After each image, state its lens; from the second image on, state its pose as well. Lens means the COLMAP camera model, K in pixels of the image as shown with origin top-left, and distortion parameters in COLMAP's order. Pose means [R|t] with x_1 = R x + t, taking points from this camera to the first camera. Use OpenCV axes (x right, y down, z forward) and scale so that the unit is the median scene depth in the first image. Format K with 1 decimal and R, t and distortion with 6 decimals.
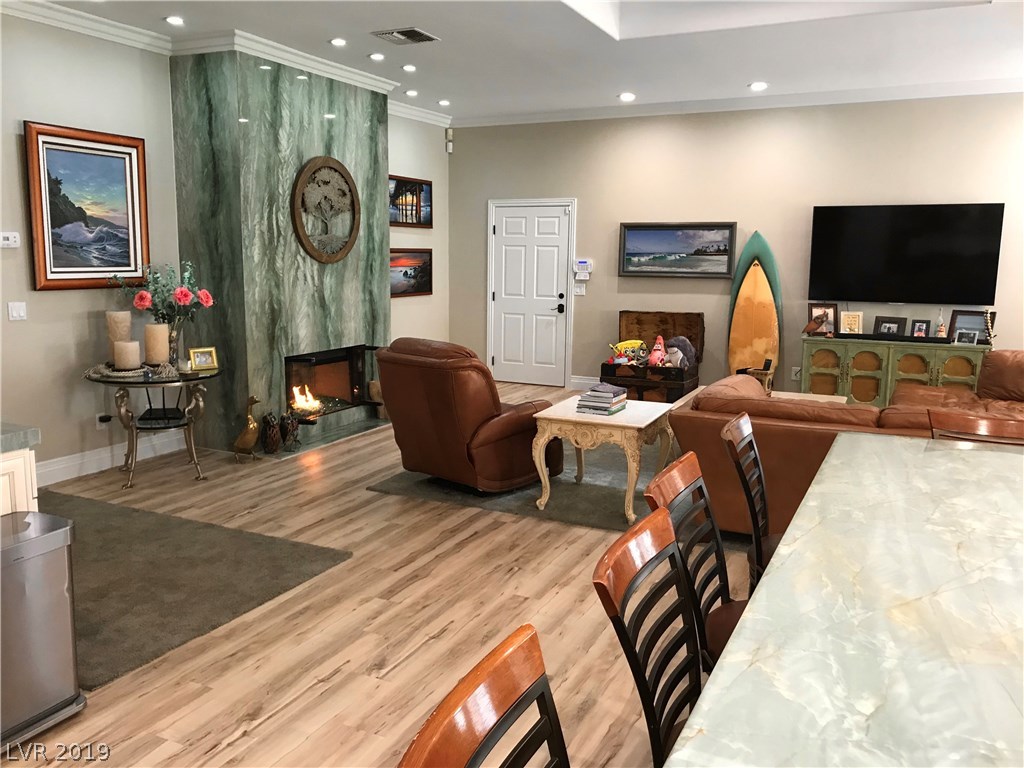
lens RADIAL K [[848.2, 0, 512.0], [0, 848.2, 384.0], [0, 0, 1]] dist [0.028313, -0.005741]
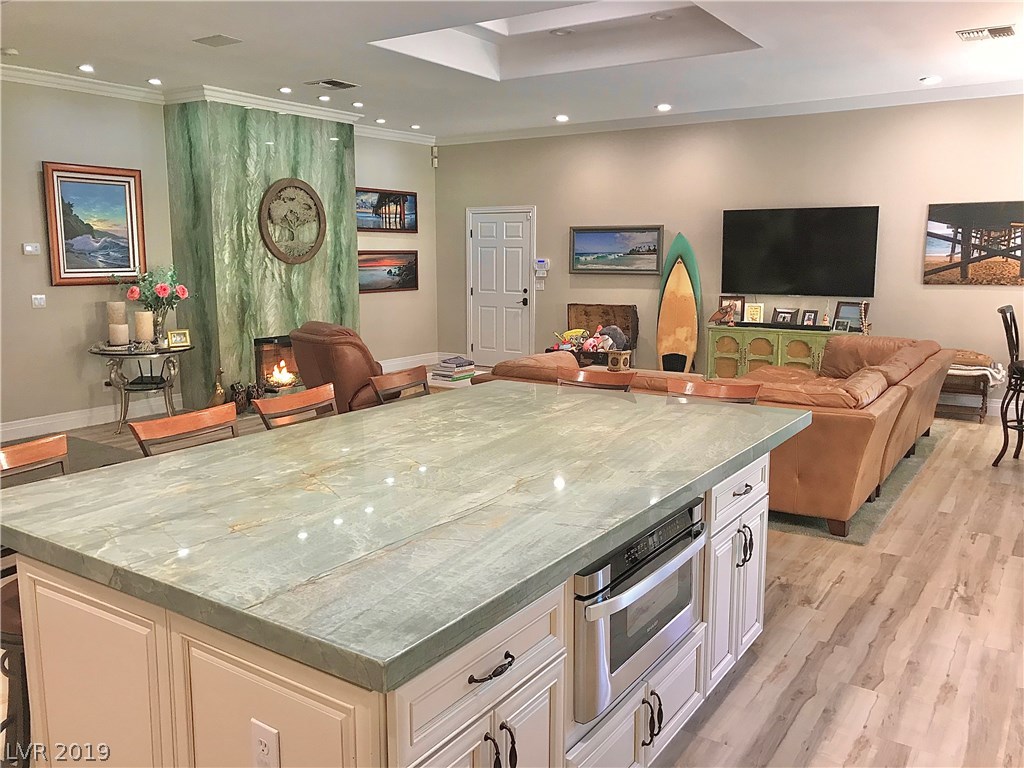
lens RADIAL K [[848.2, 0, 512.0], [0, 848.2, 384.0], [0, 0, 1]] dist [0.028313, -0.005741]
pose [[0.990438, 0.011622, -0.137471, 0.277130], [-0.011389, 0.999932, 0.002482, 0.026925], [0.137491, -0.000892, 0.990503, -0.189371]]
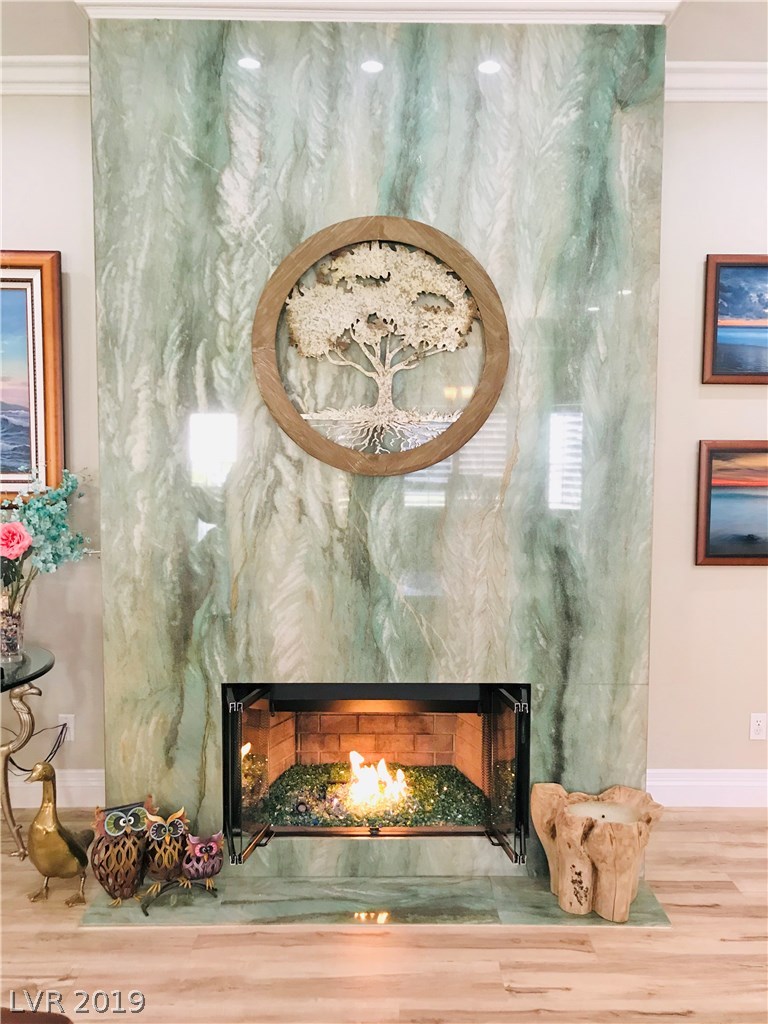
lens RADIAL K [[848.2, 0, 386.4], [0, 848.2, 505.0], [0, 0, 1]] dist [0.028313, -0.005741]
pose [[0.447116, 0.055092, -0.892778, 0.156896], [-0.139650, 0.990161, -0.008838, -0.128286], [0.883507, 0.128628, 0.450411, 0.842918]]
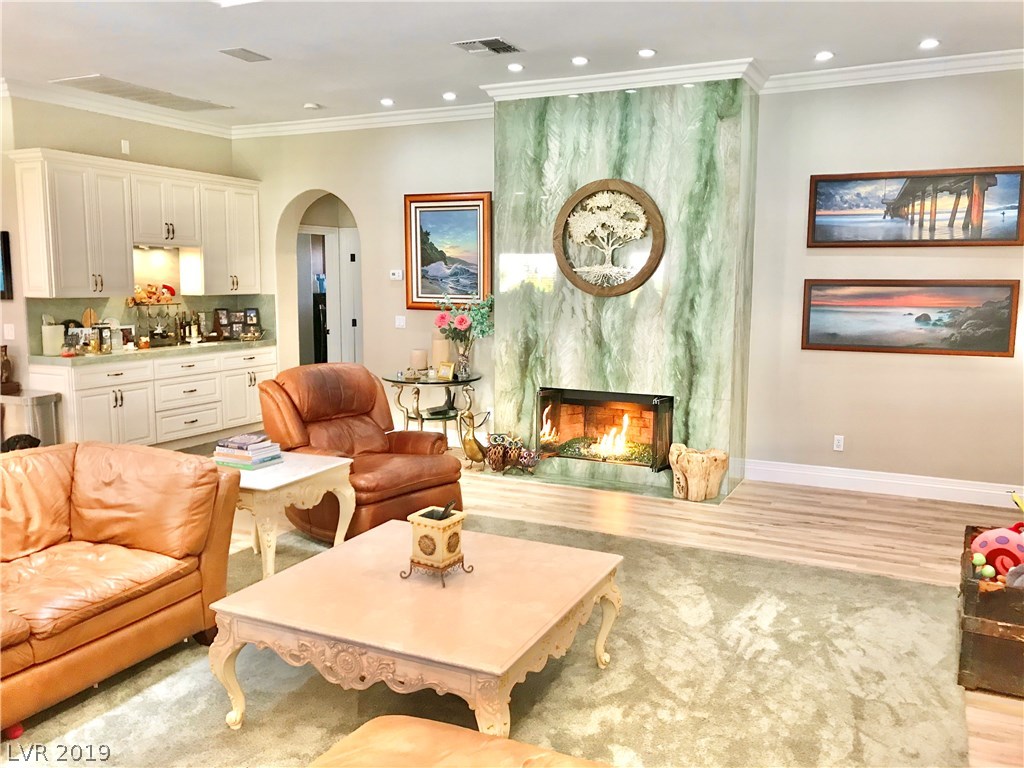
lens RADIAL K [[848.7, 0, 512.0], [0, 848.7, 384.0], [0, 0, 1]] dist [0.146185, -0.328665]
pose [[0.001527, 0.118541, -0.992948, 0.719421], [-0.160791, 0.980058, 0.116755, -0.144492], [0.986987, 0.159479, 0.020557, 0.922181]]
